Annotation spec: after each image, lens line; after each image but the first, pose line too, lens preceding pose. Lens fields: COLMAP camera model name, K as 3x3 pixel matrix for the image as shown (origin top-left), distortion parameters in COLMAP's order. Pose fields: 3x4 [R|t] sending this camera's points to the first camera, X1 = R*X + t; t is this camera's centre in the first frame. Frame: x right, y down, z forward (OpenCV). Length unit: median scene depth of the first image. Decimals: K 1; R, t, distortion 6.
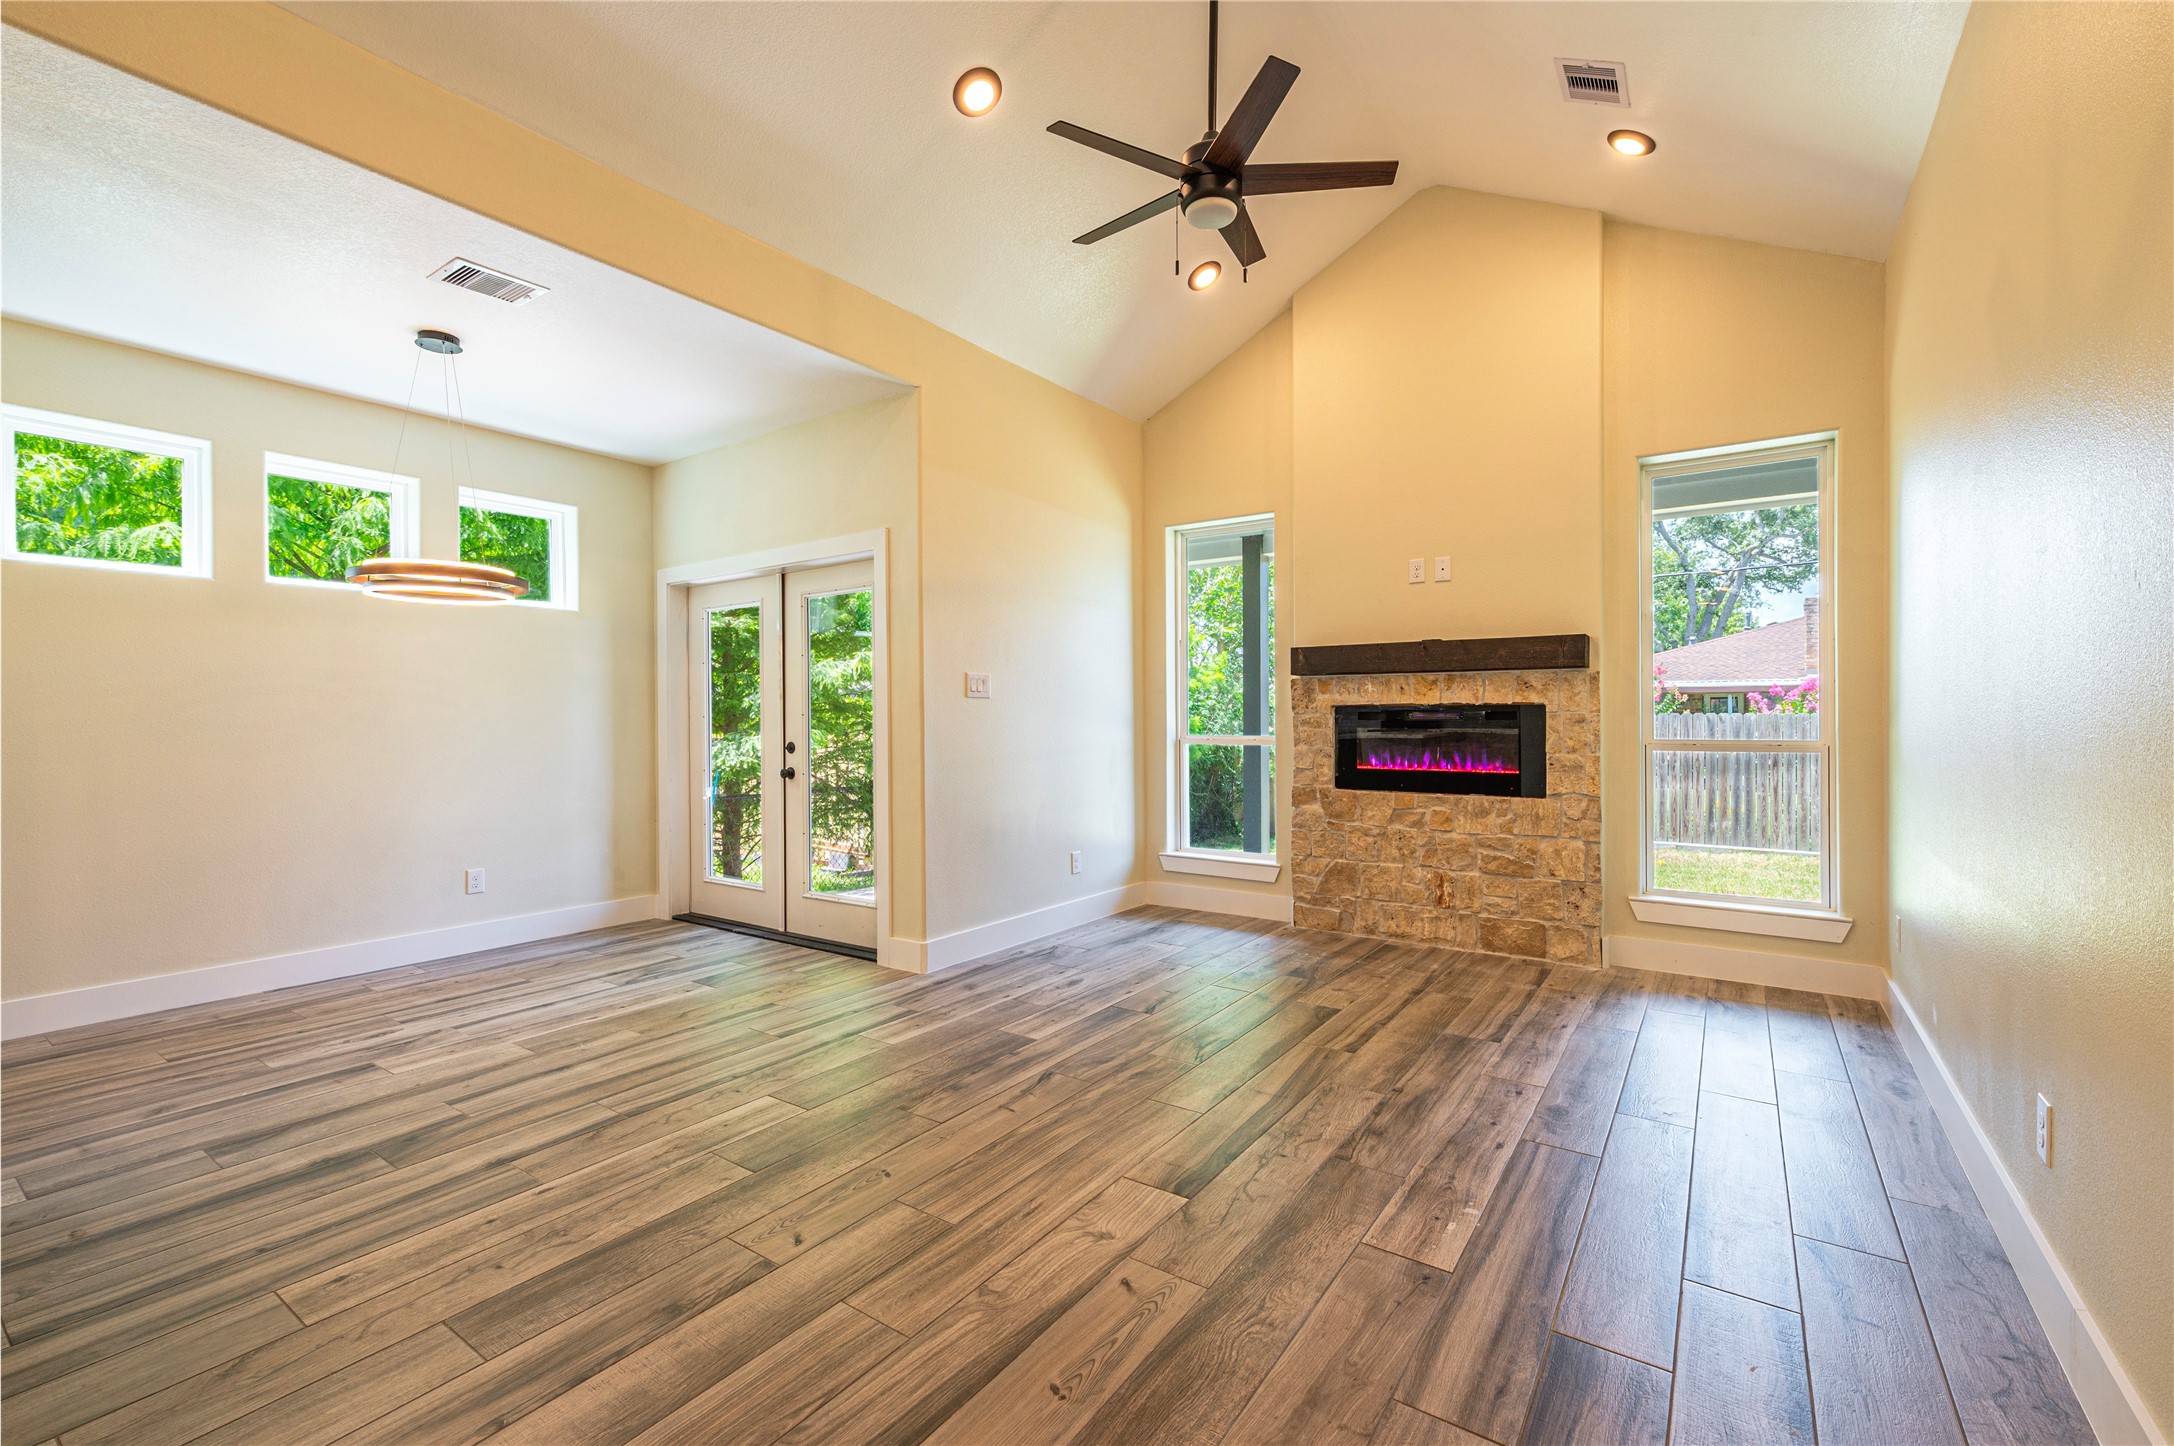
lens RADIAL K [[882.3, 0, 1071.1], [0, 882.3, 715.0], [0, 0, 1]] dist [-0.005023, 0.000374]
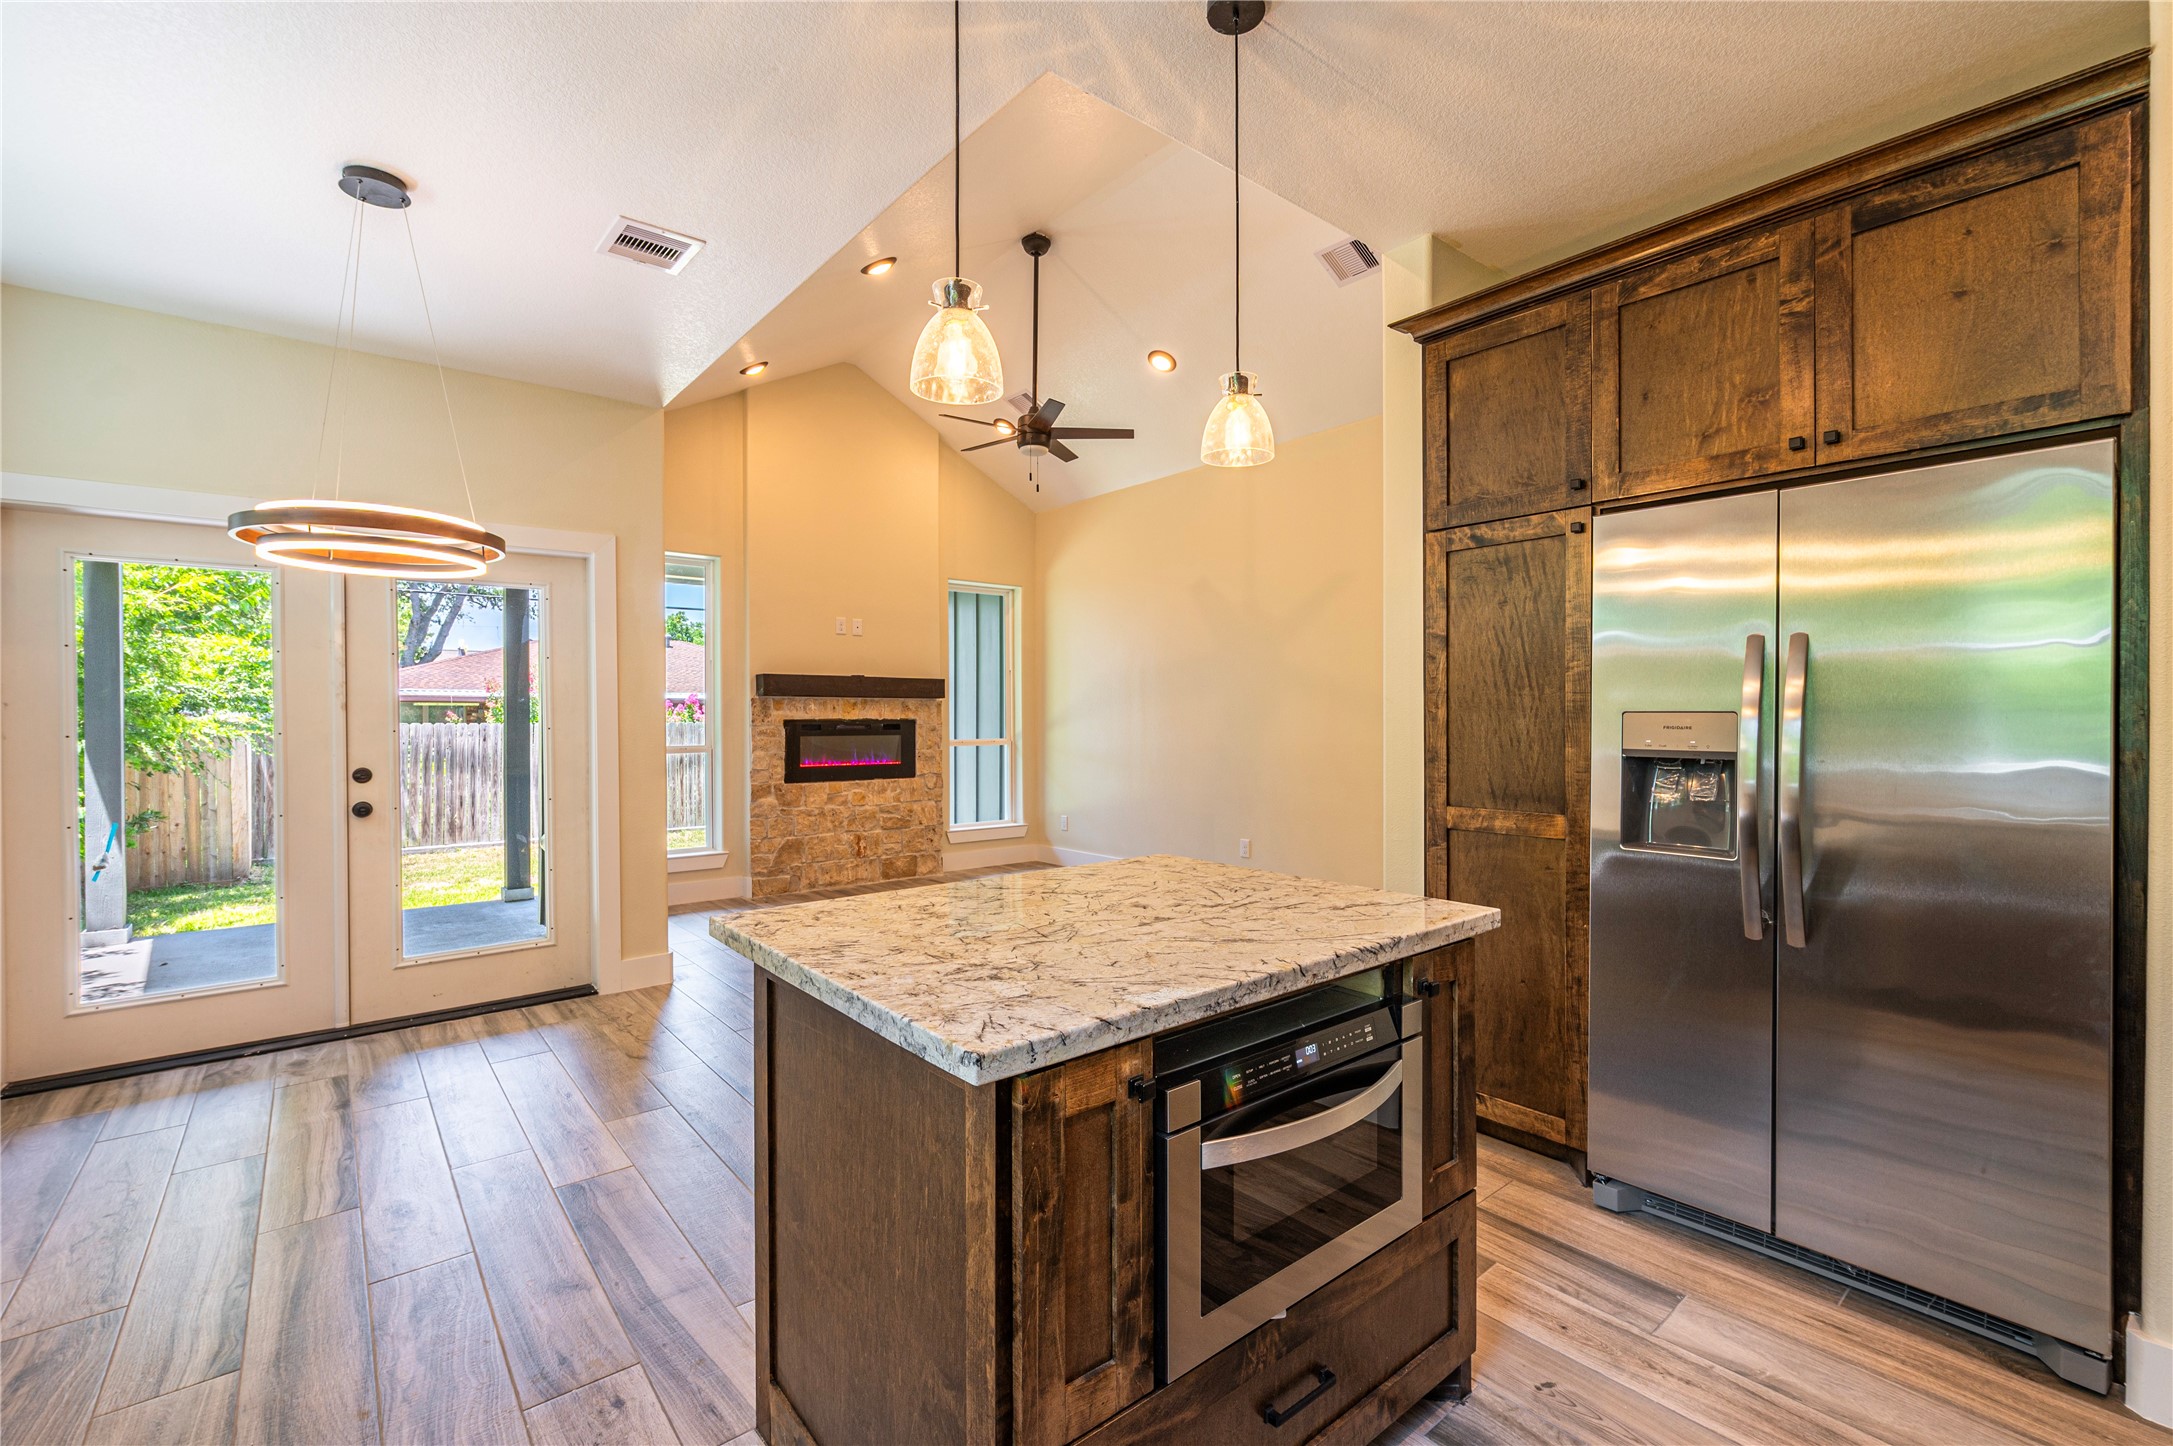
lens RADIAL K [[973.4, 0, 1044.7], [0, 973.4, 719.4], [0, 0, 1]] dist [0.001661, -0.000220]
pose [[0.283997, 0.001382, 0.958824, -1.089790], [0.003550, 0.999991, -0.002492, -0.006962], [-0.958819, 0.004111, 0.283989, 0.252827]]
